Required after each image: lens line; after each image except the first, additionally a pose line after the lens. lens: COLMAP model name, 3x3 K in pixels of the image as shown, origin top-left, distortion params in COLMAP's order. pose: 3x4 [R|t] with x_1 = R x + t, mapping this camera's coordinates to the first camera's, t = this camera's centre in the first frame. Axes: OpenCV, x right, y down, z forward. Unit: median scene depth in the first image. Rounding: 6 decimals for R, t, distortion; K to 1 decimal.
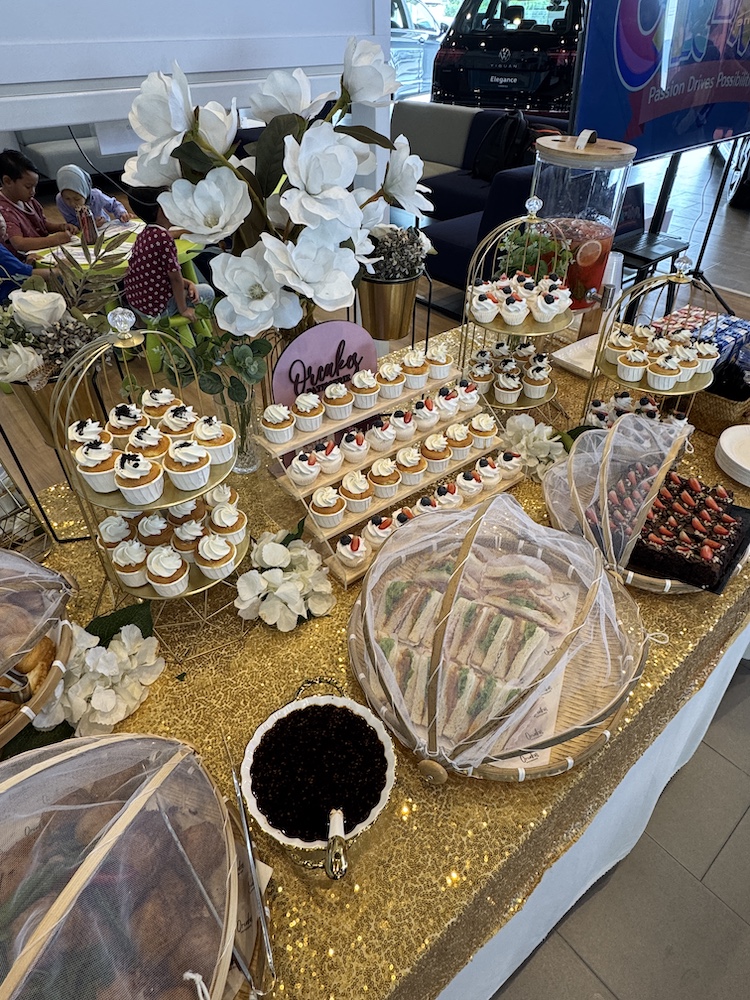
lens RADIAL K [[582.0, 0, 371.7], [0, 582.0, 491.4], [0, 0, 1]] dist [0.023693, -0.000294]
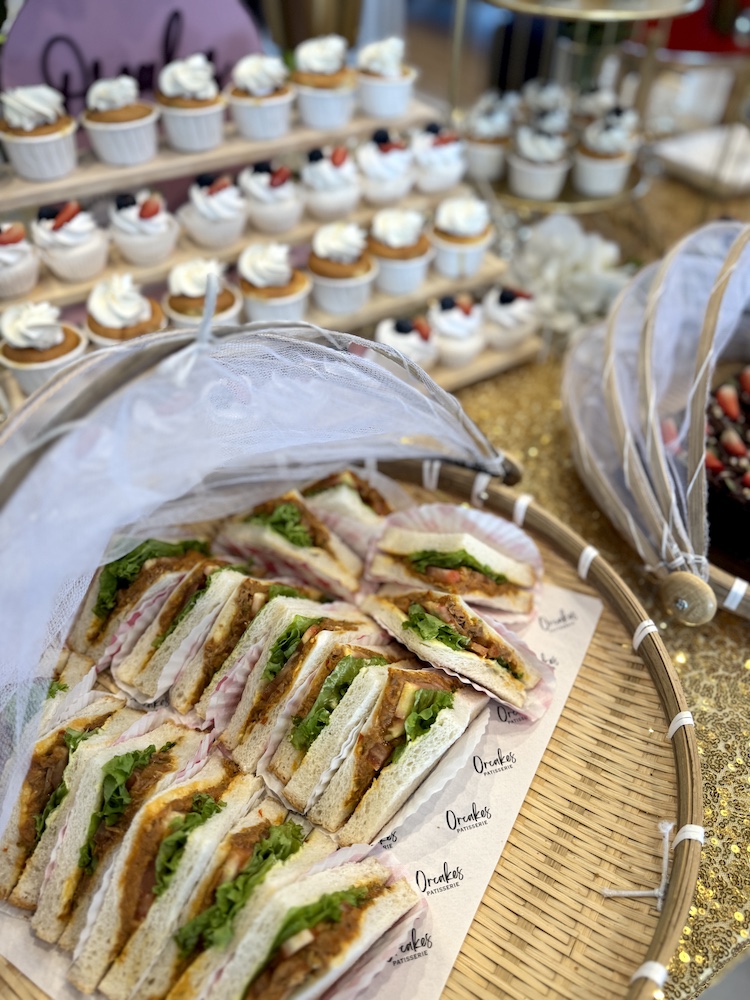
lens RADIAL K [[702.6, 0, 373.3], [0, 702.6, 509.5], [0, 0, 1]] dist [0.023439, -0.053508]
pose [[0.991839, 0.104669, -0.072794, 0.215087], [-0.095428, 0.988110, 0.120551, 0.055787], [0.084546, -0.112620, 0.990035, 0.488228]]
